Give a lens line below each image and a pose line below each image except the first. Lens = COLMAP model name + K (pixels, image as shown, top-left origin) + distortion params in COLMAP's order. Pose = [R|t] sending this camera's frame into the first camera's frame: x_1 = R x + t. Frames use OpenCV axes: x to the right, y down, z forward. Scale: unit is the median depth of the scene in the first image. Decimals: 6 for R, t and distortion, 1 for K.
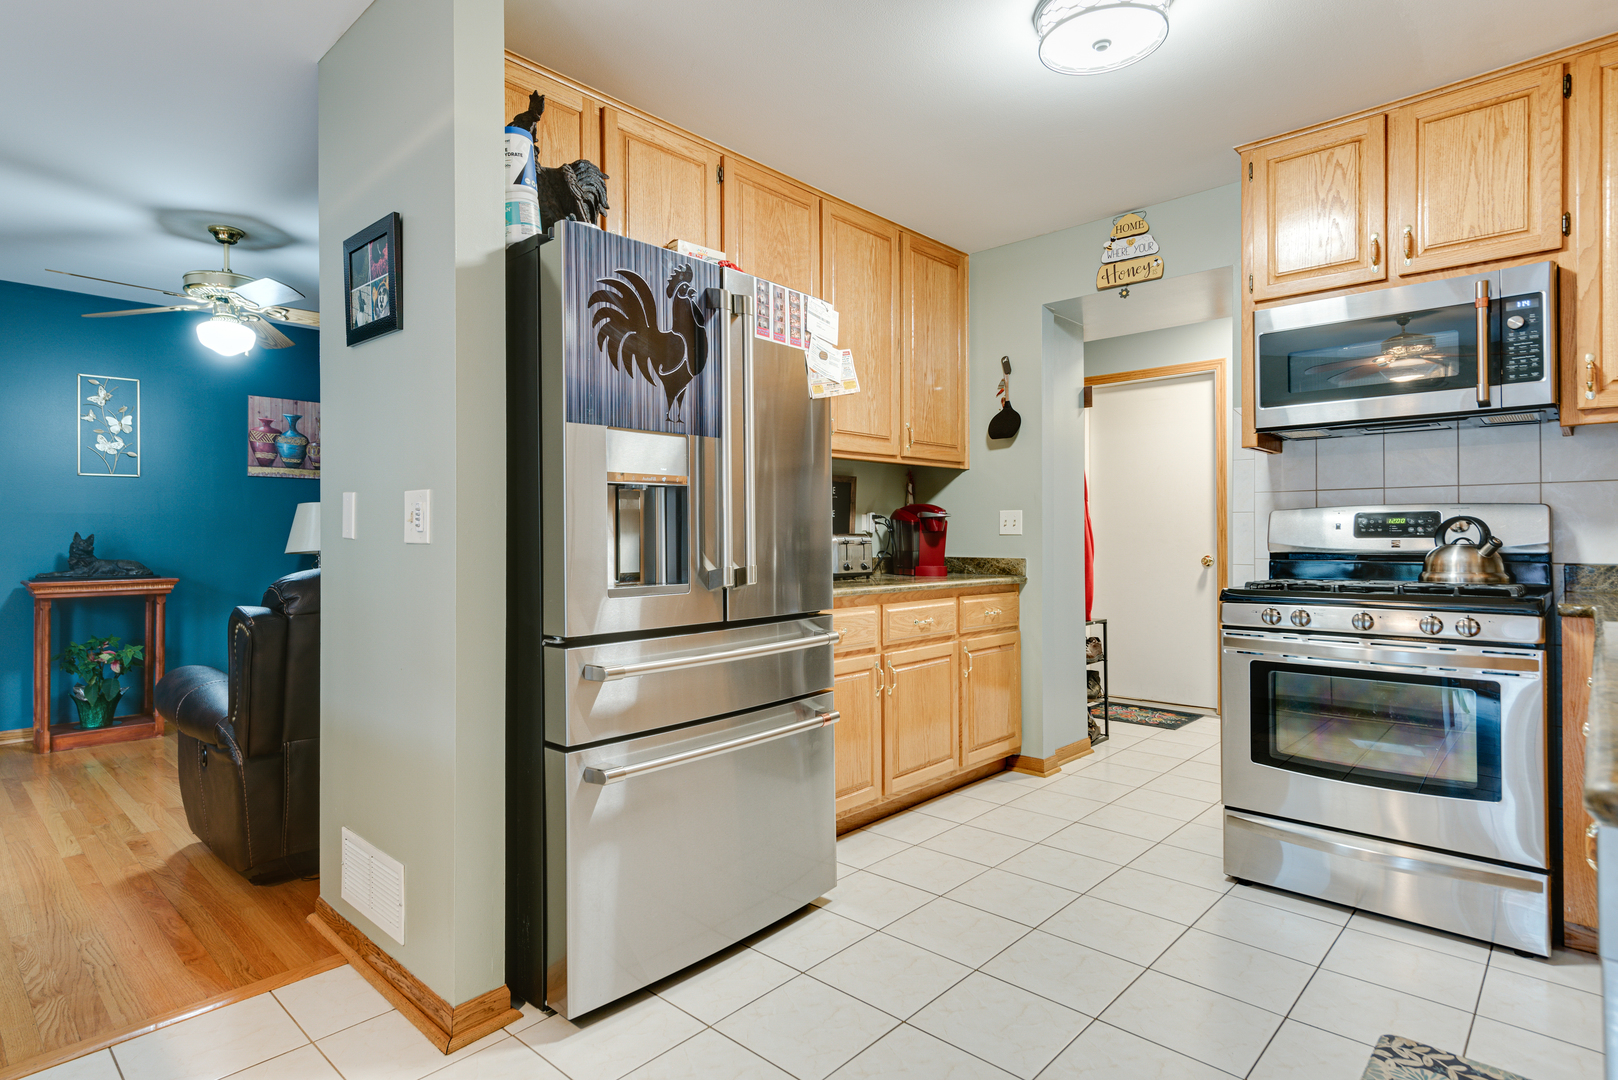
lens RADIAL K [[846.9, 0, 805.1], [0, 846.9, 530.8], [0, 0, 1]] dist [0.004097, -0.001890]
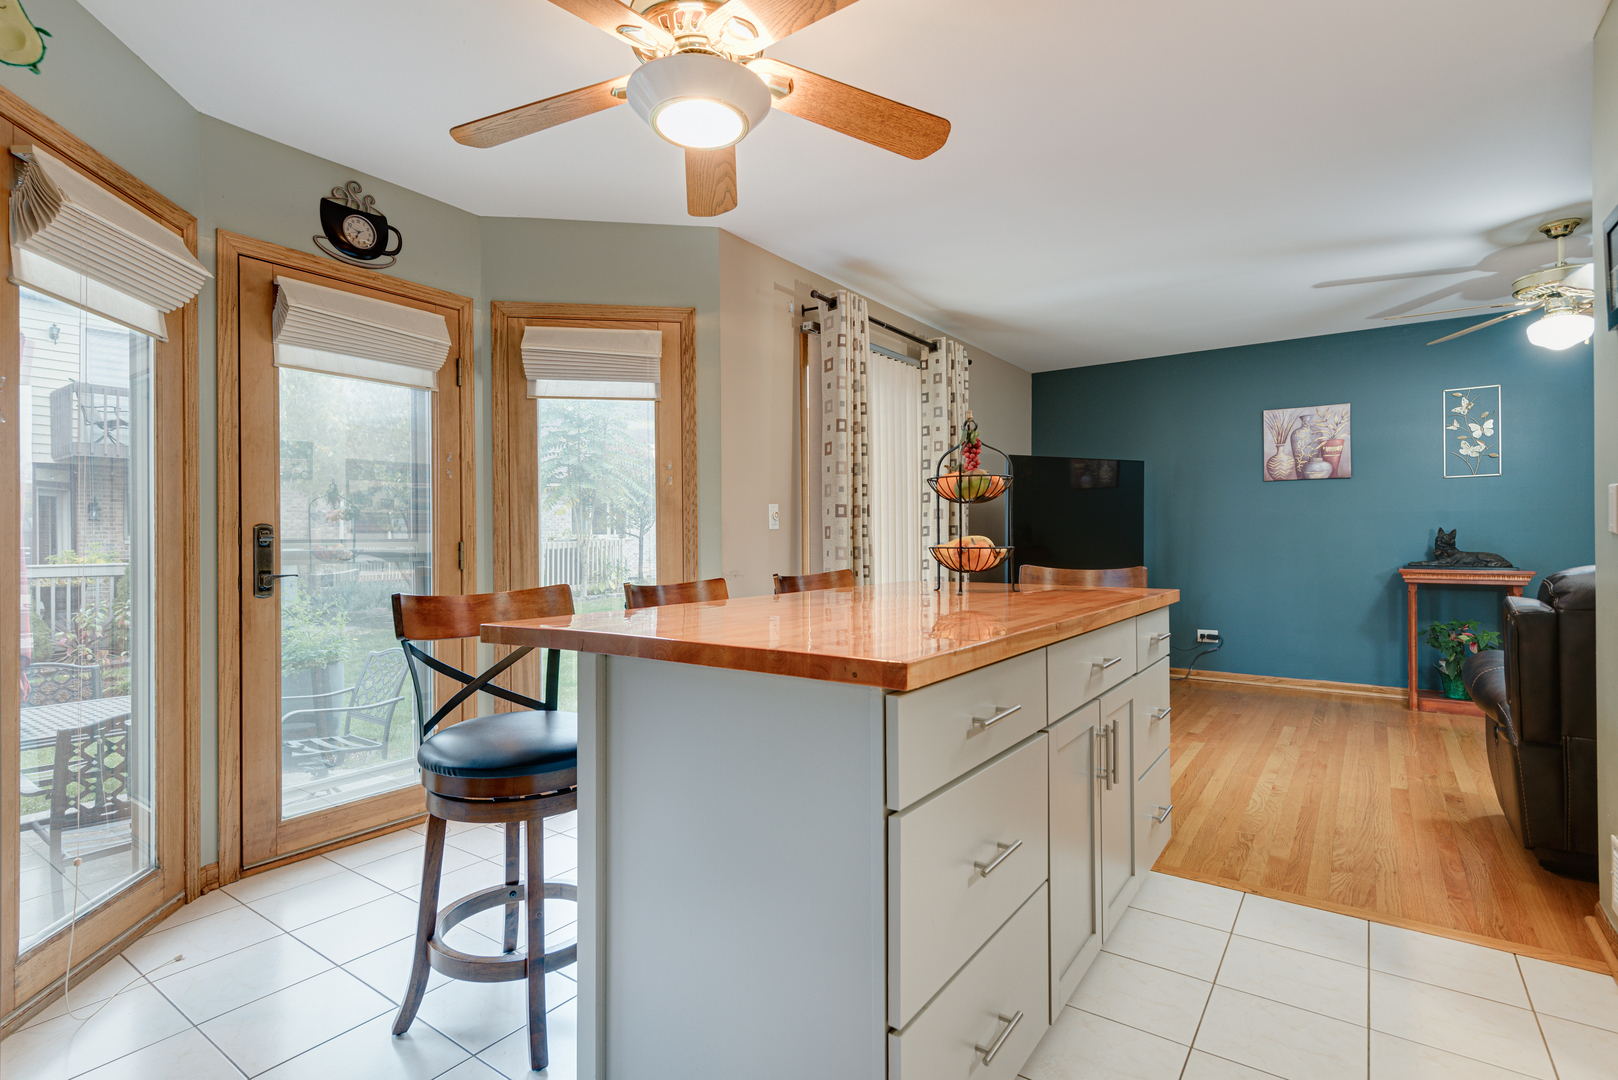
lens RADIAL K [[800.7, 0, 807.5], [0, 800.7, 537.2], [0, 0, 1]] dist [-0.001039, -0.000193]
pose [[0.136115, 0.002131, -0.990691, 0.112906], [0.013002, 0.999908, 0.003938, -0.000859], [0.990608, -0.013417, 0.136075, -0.008651]]
